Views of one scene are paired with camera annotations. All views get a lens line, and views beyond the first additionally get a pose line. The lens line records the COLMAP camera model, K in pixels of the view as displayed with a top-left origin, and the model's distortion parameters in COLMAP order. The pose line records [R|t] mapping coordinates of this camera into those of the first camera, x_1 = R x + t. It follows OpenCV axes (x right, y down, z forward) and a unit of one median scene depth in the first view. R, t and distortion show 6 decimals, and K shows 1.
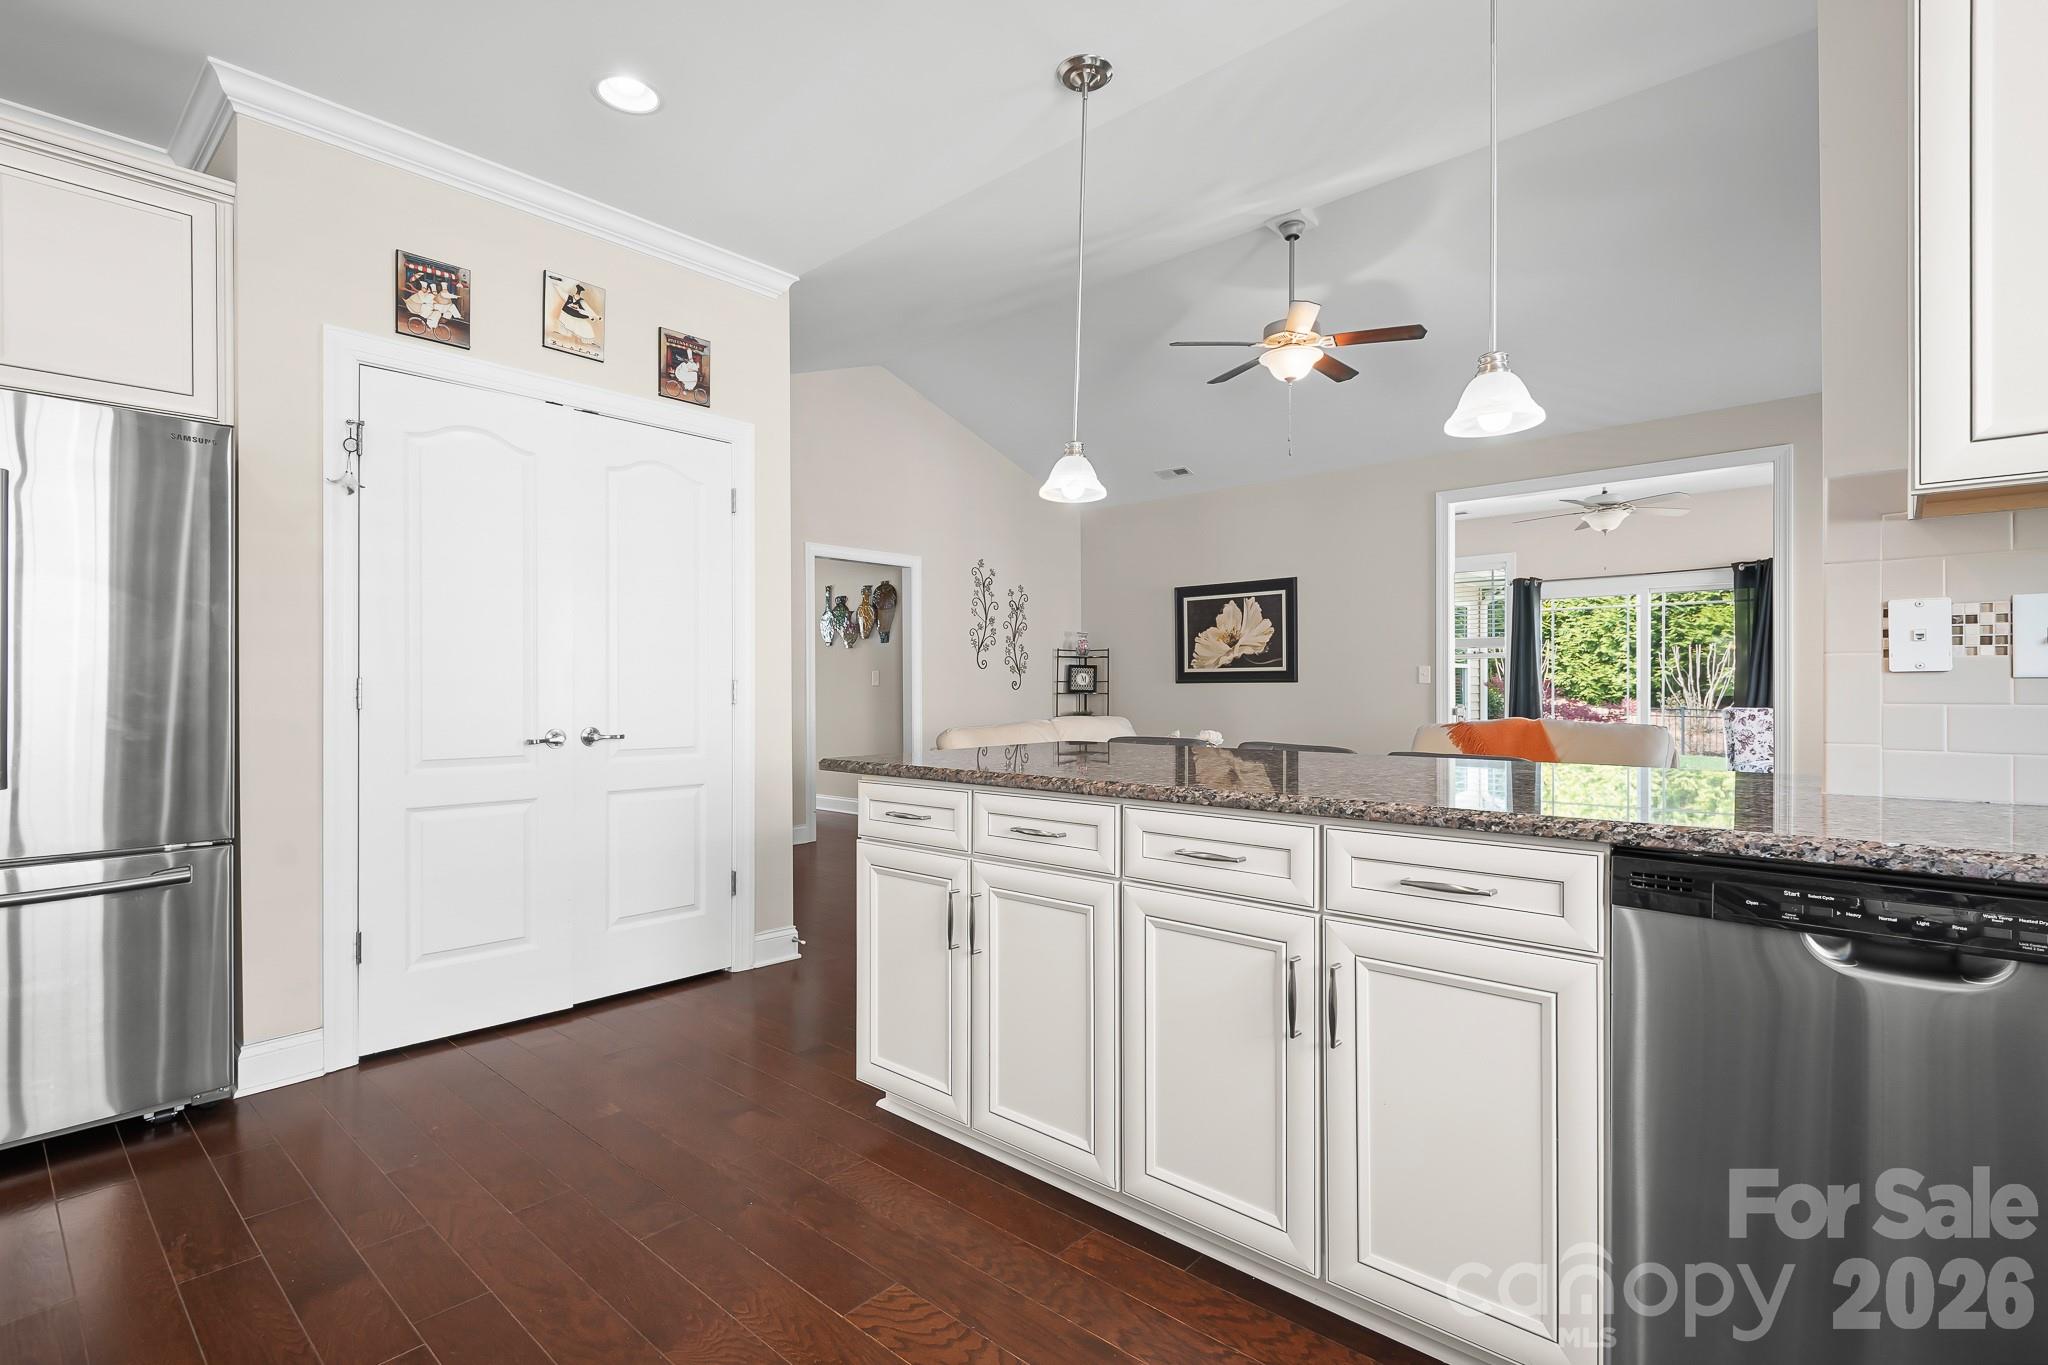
lens RADIAL K [[957.4, 0, 1022.5], [0, 957.4, 683.9], [0, 0, 1]] dist [0.014295, -0.003832]
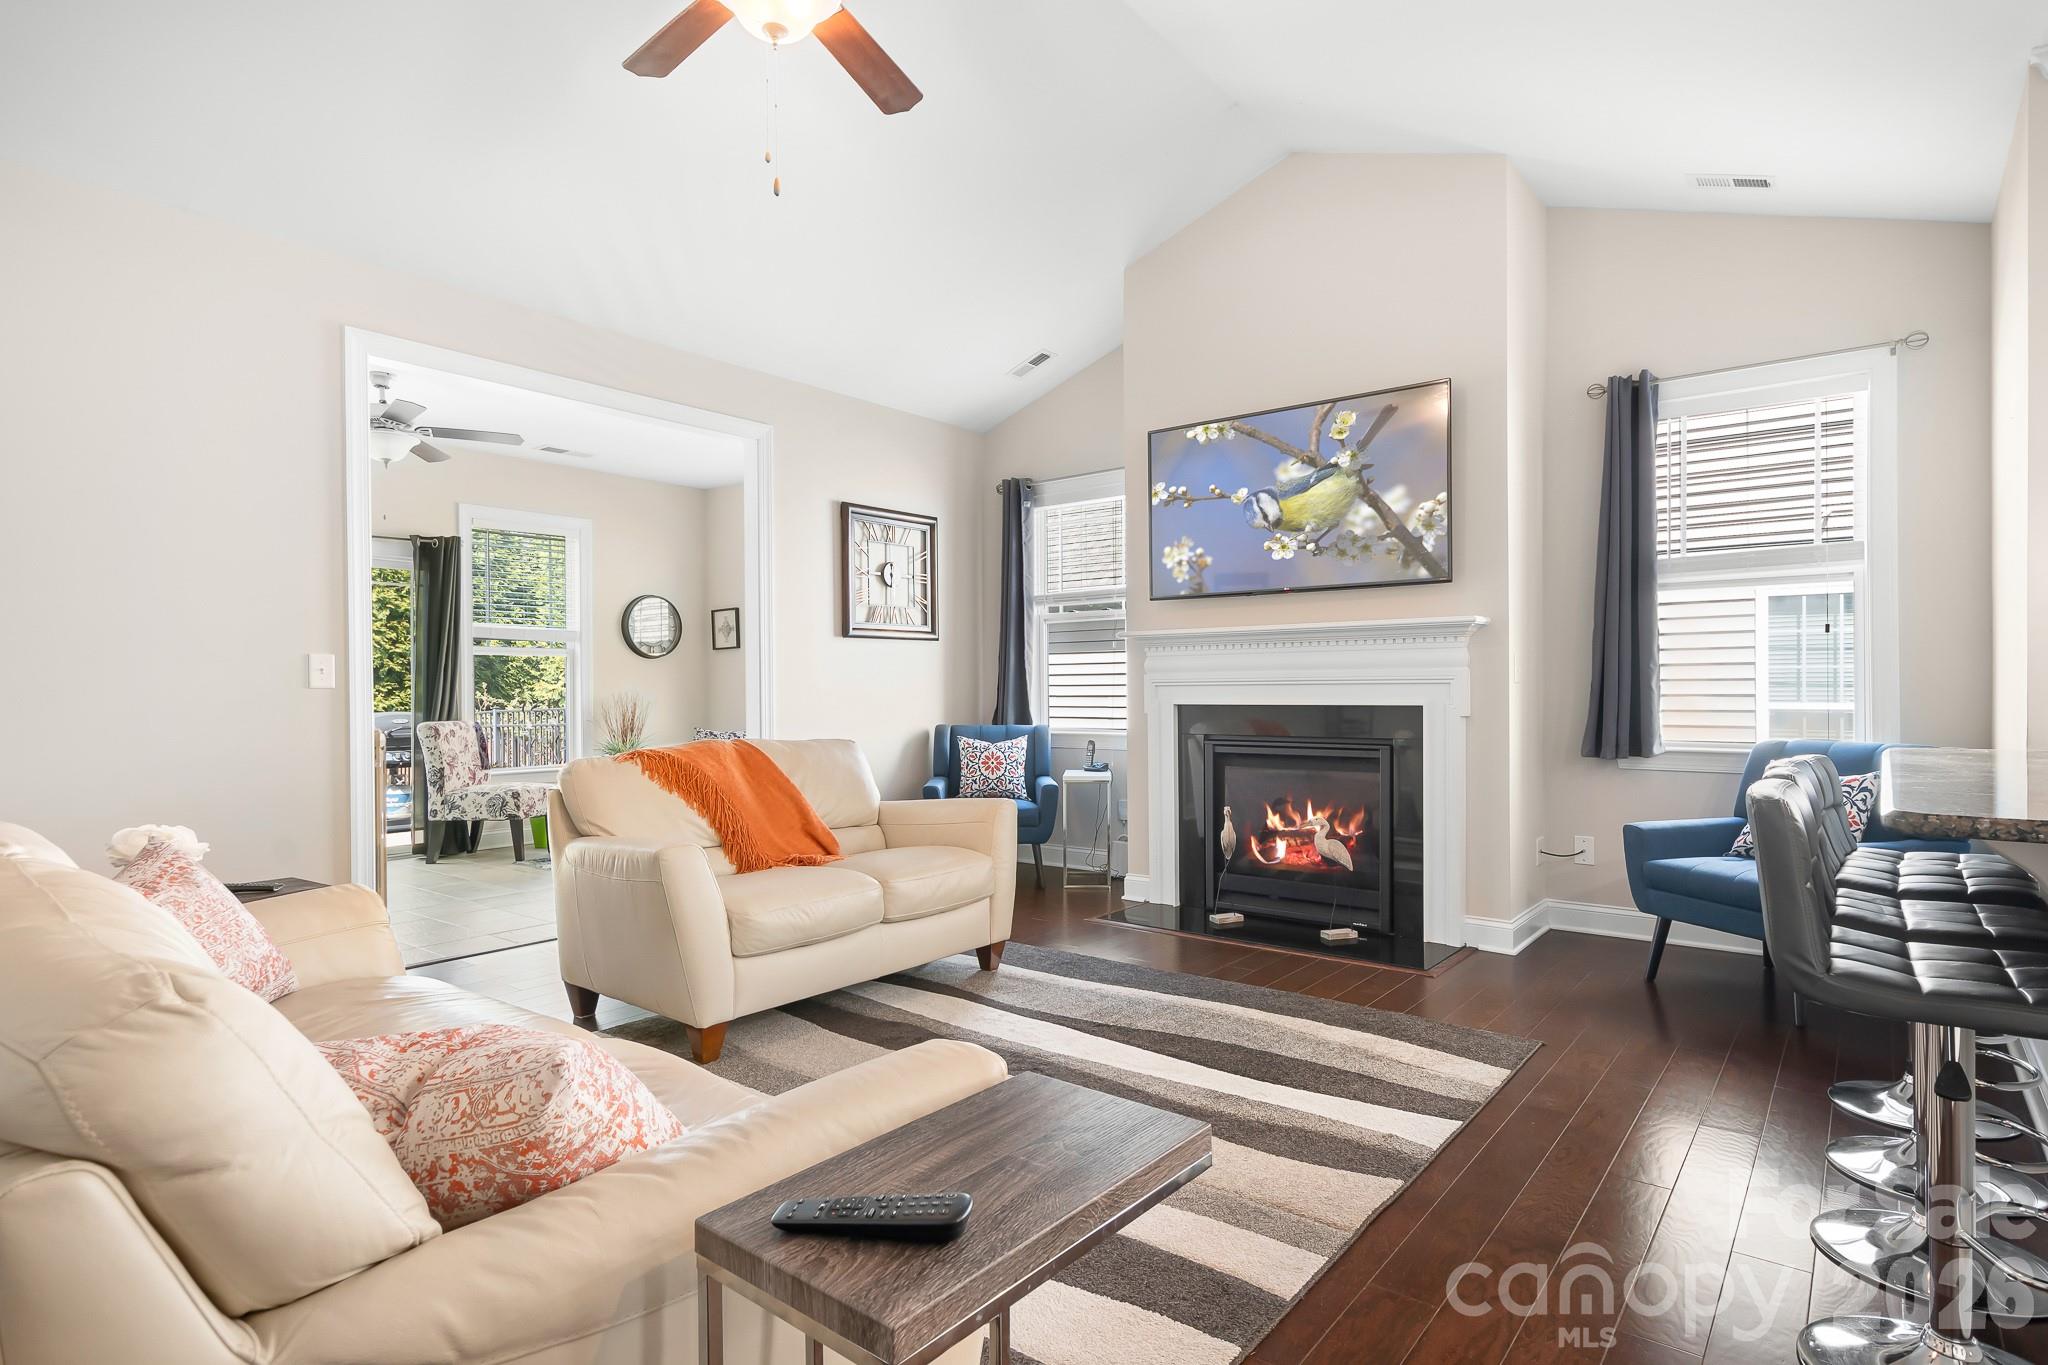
lens RADIAL K [[1028.3, 0, 1010.6], [0, 1028.3, 693.0], [0, 0, 1]] dist [-0.005047, 0.001377]
pose [[-0.055856, -0.000179, 0.998439, -0.139710], [-0.000311, 1.000000, 0.000162, 0.003678], [-0.998439, -0.000302, -0.055856, 0.591107]]
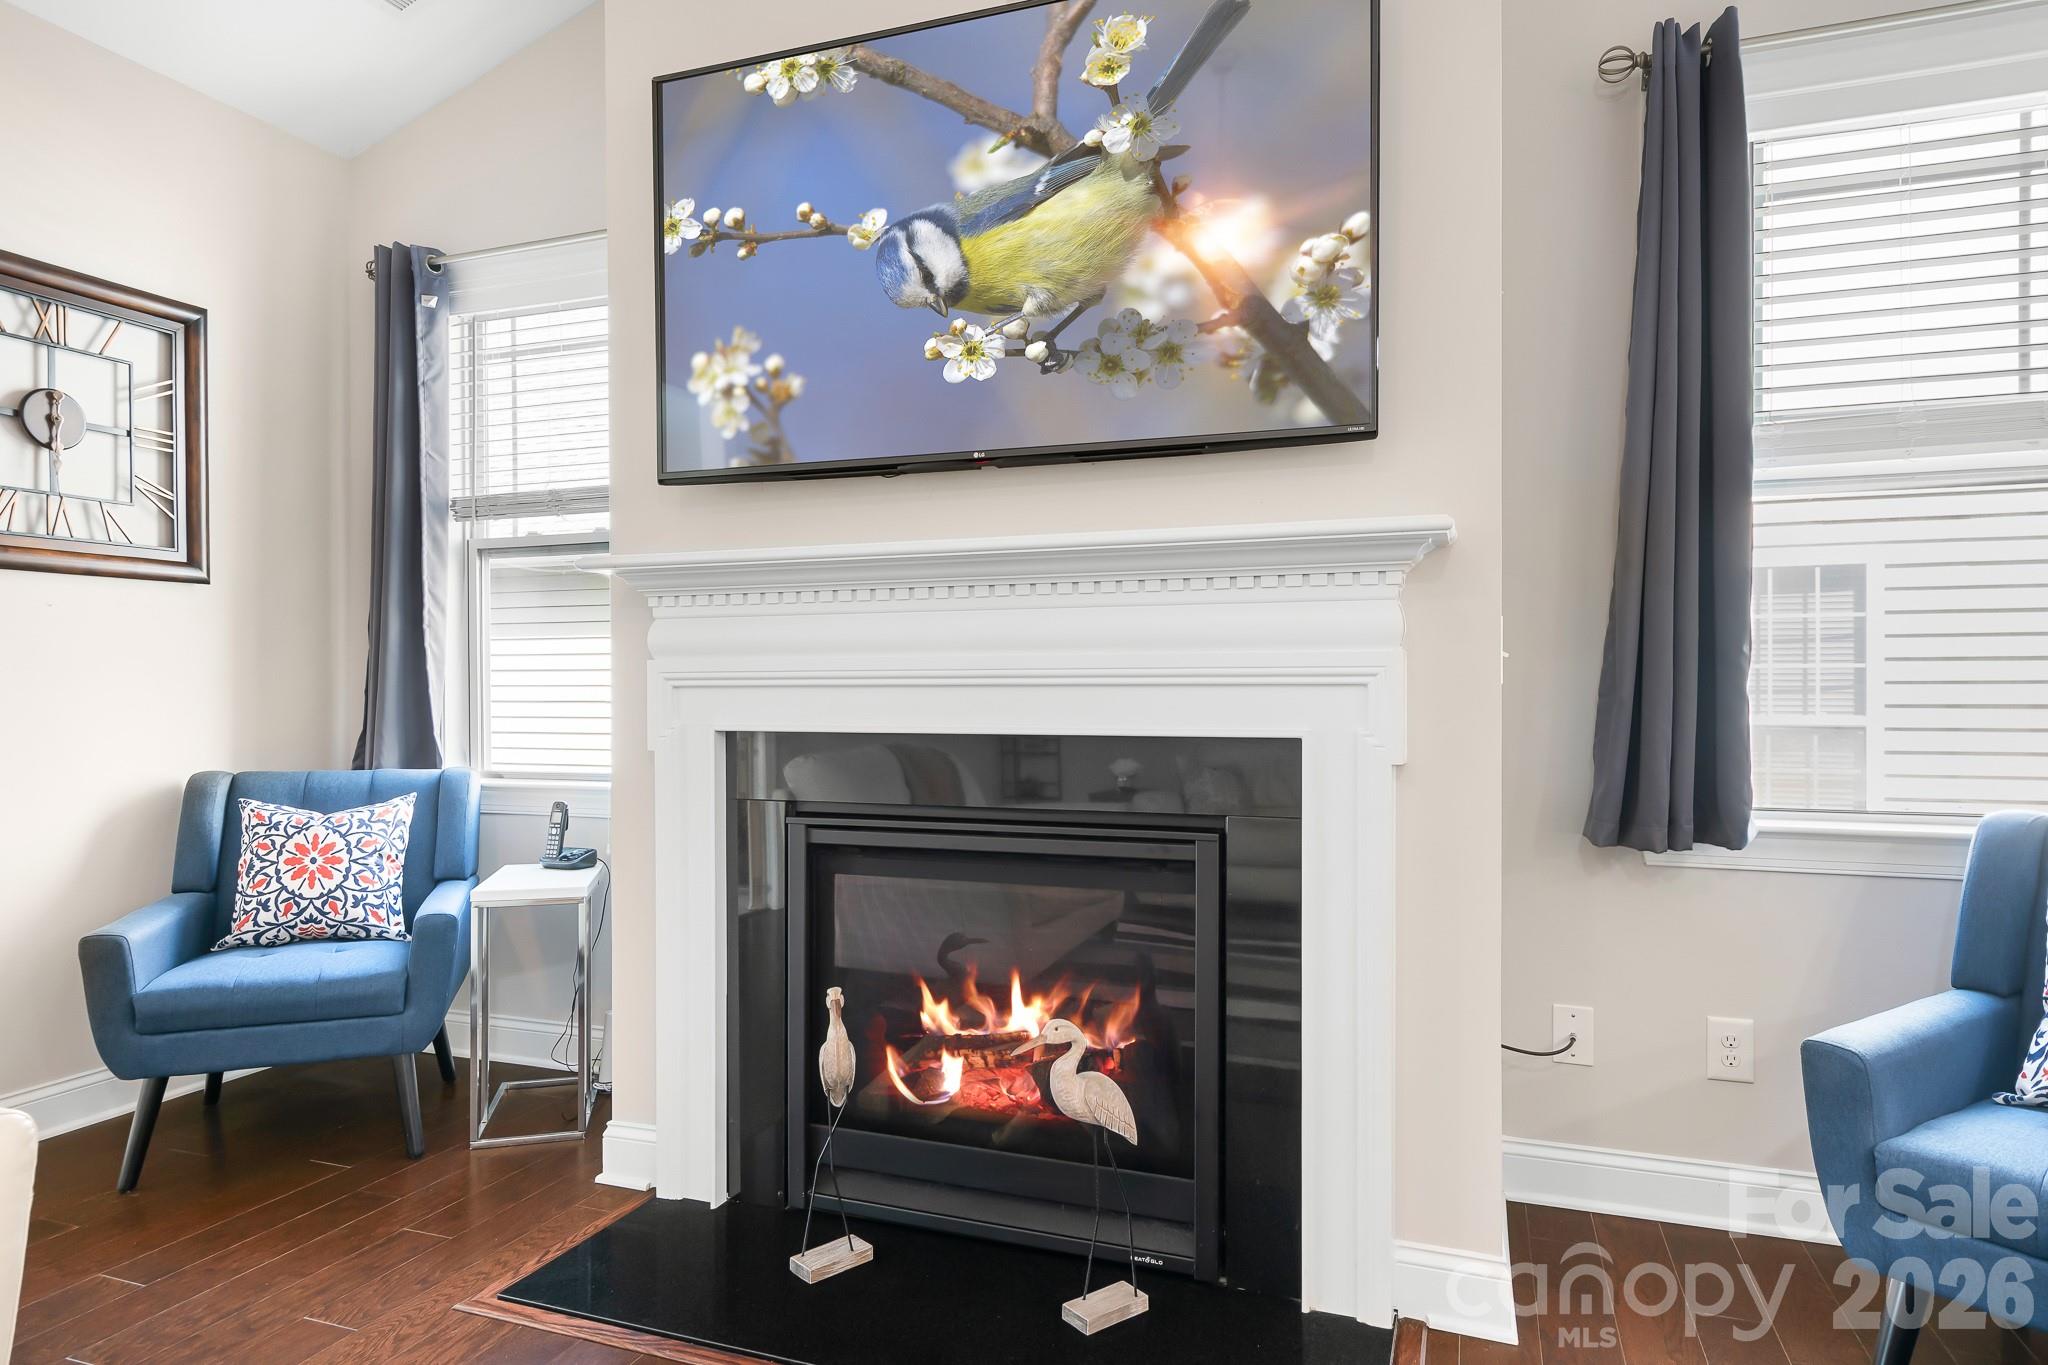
lens RADIAL K [[1173.6, 0, 1006.5], [0, 1173.6, 685.8], [0, 0, 1]] dist [0.008185, -0.006703]
pose [[-0.374081, 0.005601, 0.927379, 0.184231], [-0.002522, 0.999972, -0.007057, 0.000974], [-0.927393, -0.004979, -0.374056, 0.496518]]
